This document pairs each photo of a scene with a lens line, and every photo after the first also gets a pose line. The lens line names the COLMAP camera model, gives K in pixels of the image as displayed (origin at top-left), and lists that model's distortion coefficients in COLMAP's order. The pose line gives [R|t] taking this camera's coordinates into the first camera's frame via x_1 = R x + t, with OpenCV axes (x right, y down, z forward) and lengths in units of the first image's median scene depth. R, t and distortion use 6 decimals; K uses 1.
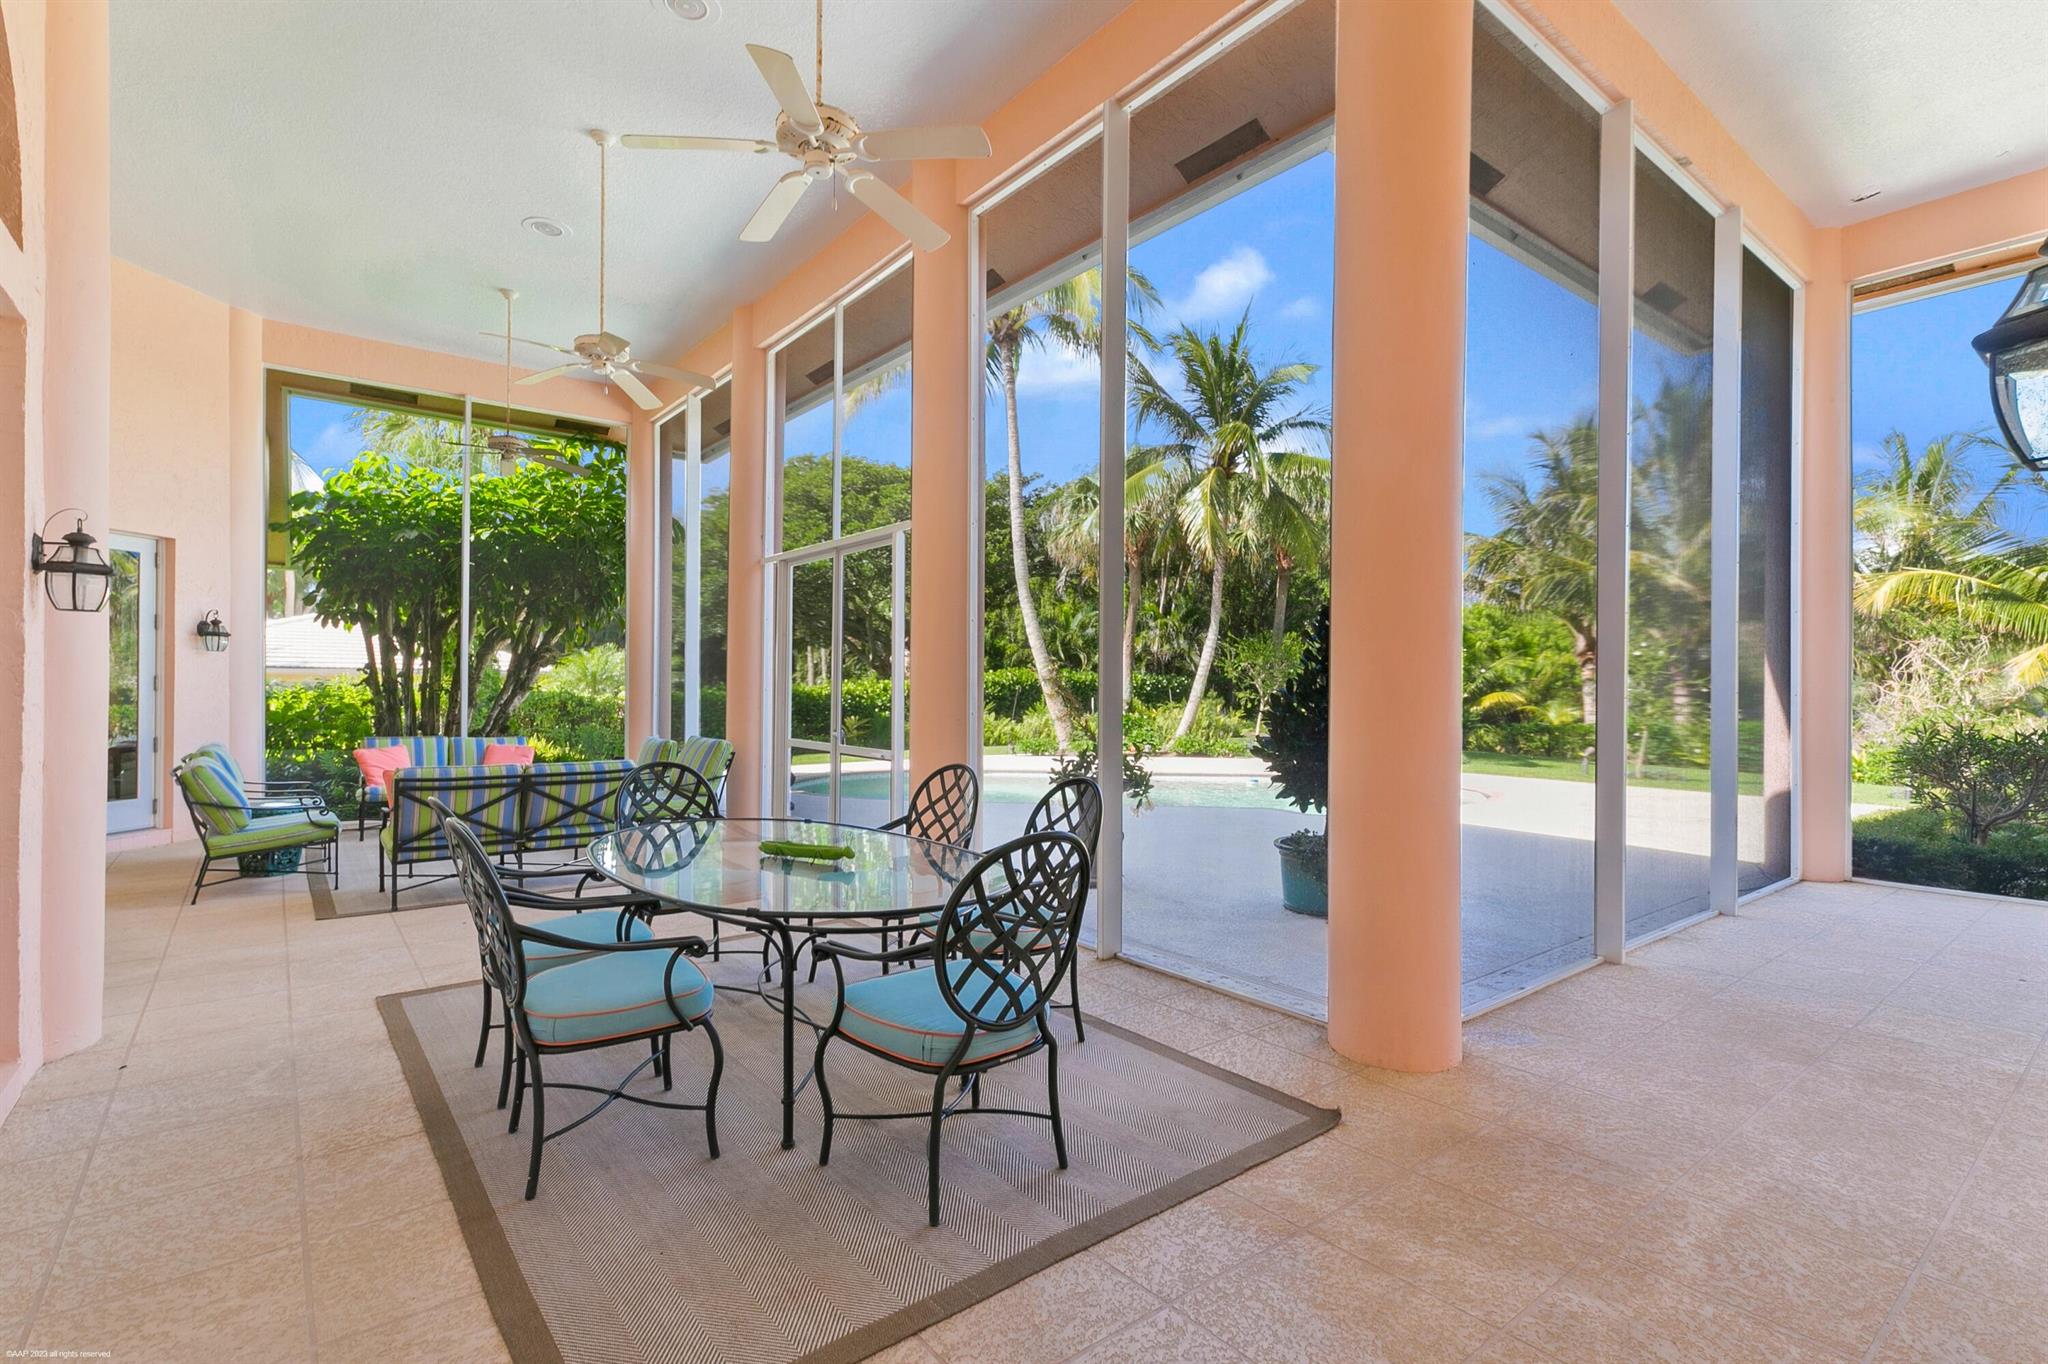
lens RADIAL K [[944.4, 0, 1024.0], [0, 944.4, 682.0], [0, 0, 1]] dist [0.019292, 0.000158]
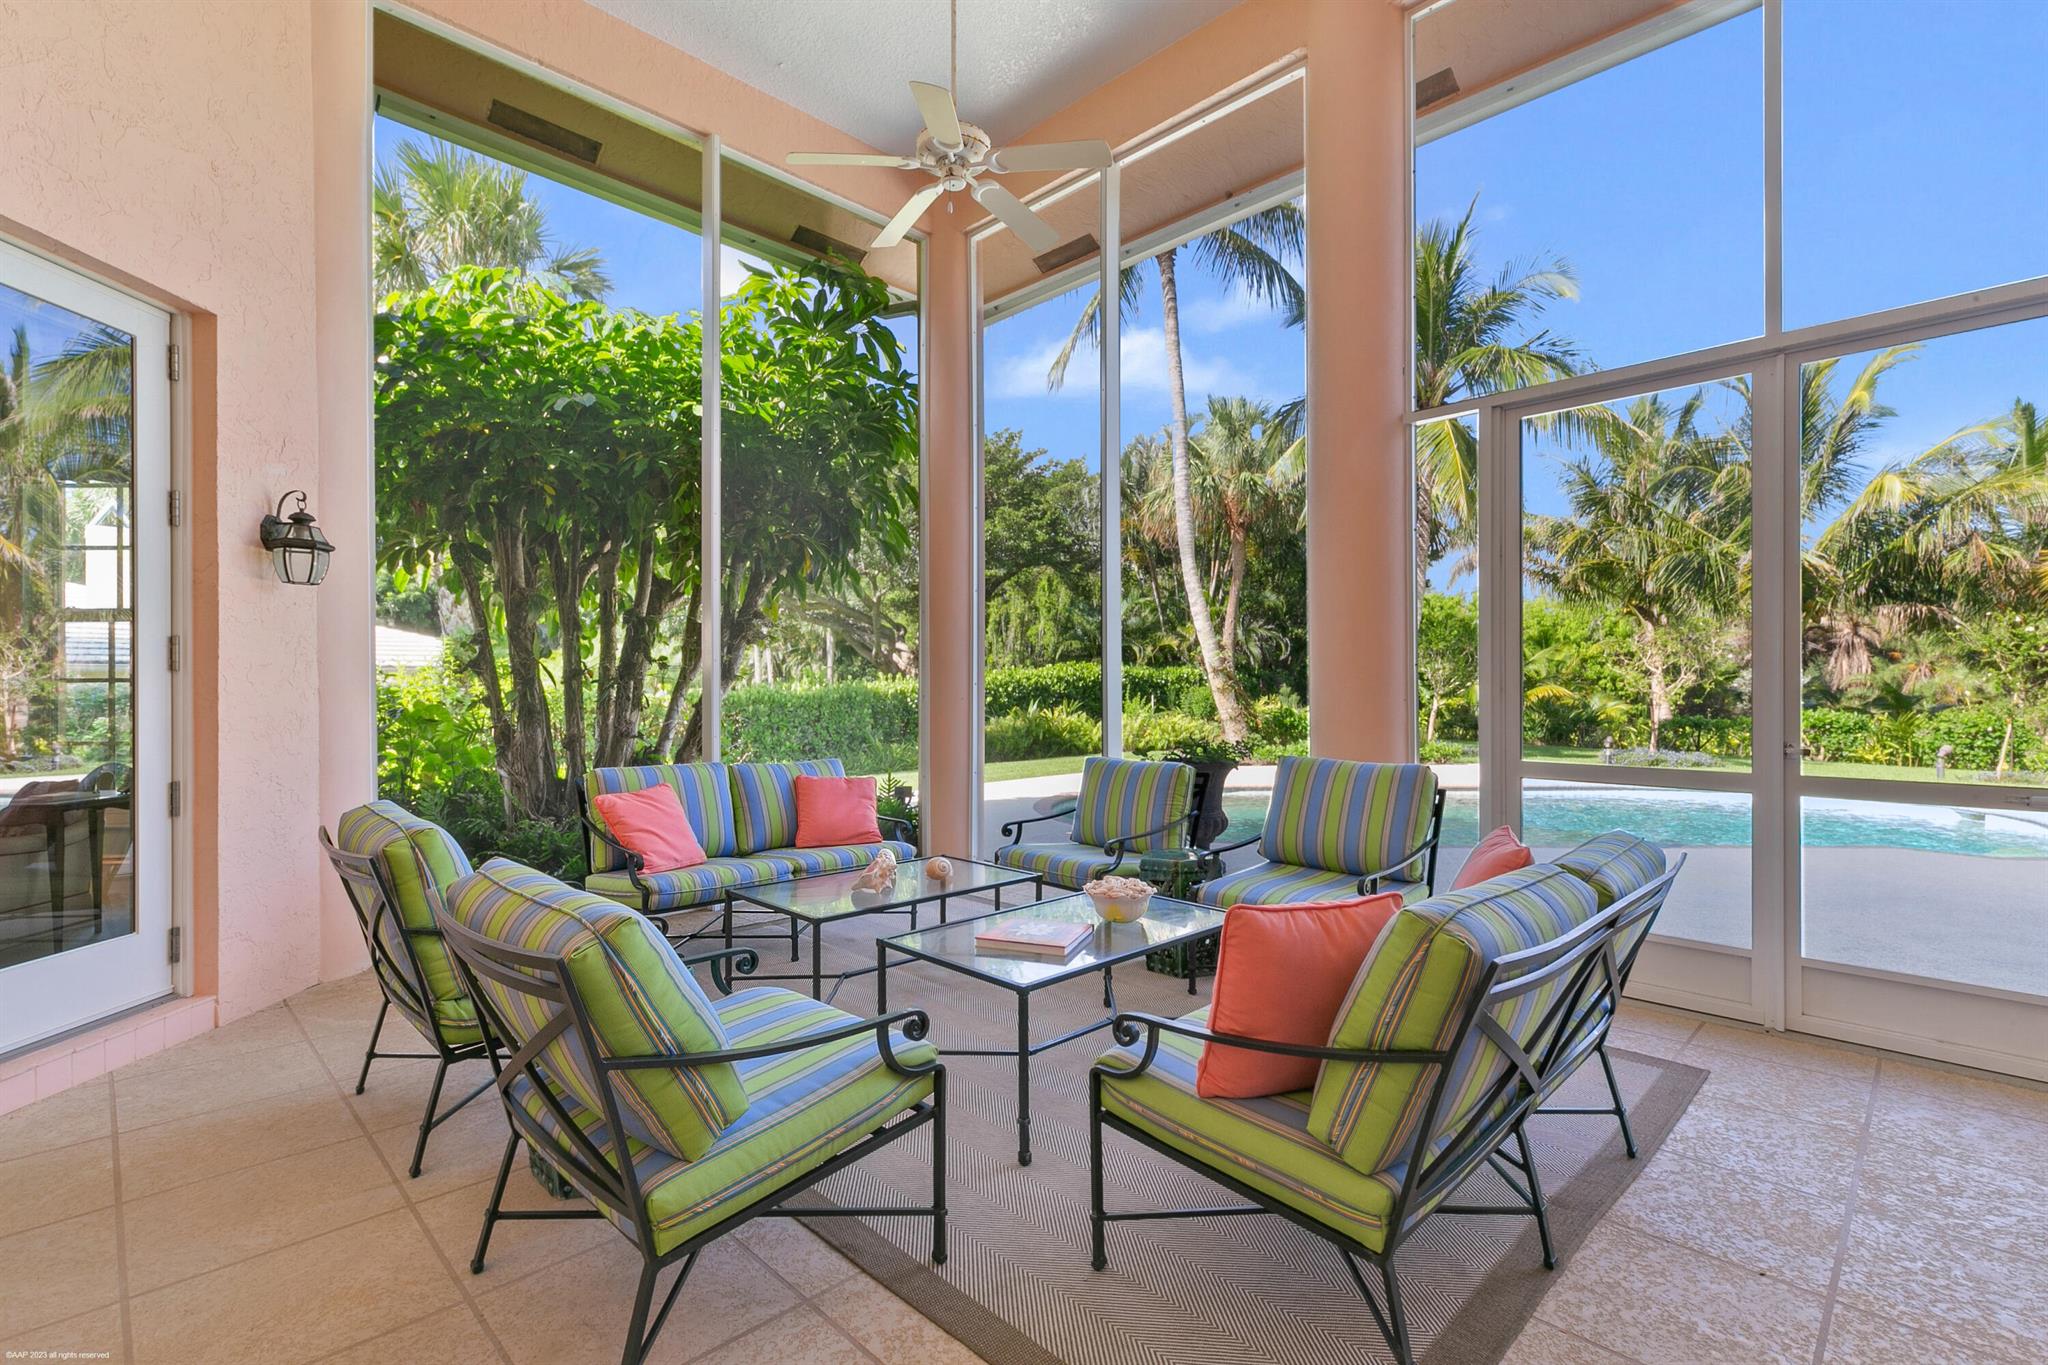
lens RADIAL K [[944.4, 0, 1024.0], [0, 944.4, 682.5], [0, 0, 1]] dist [0.019292, 0.000158]
pose [[0.994257, -0.009623, 0.106585, -0.556603], [0.009741, 0.999952, -0.000588, 0.017286], [-0.106574, 0.001623, 0.994303, 0.520510]]
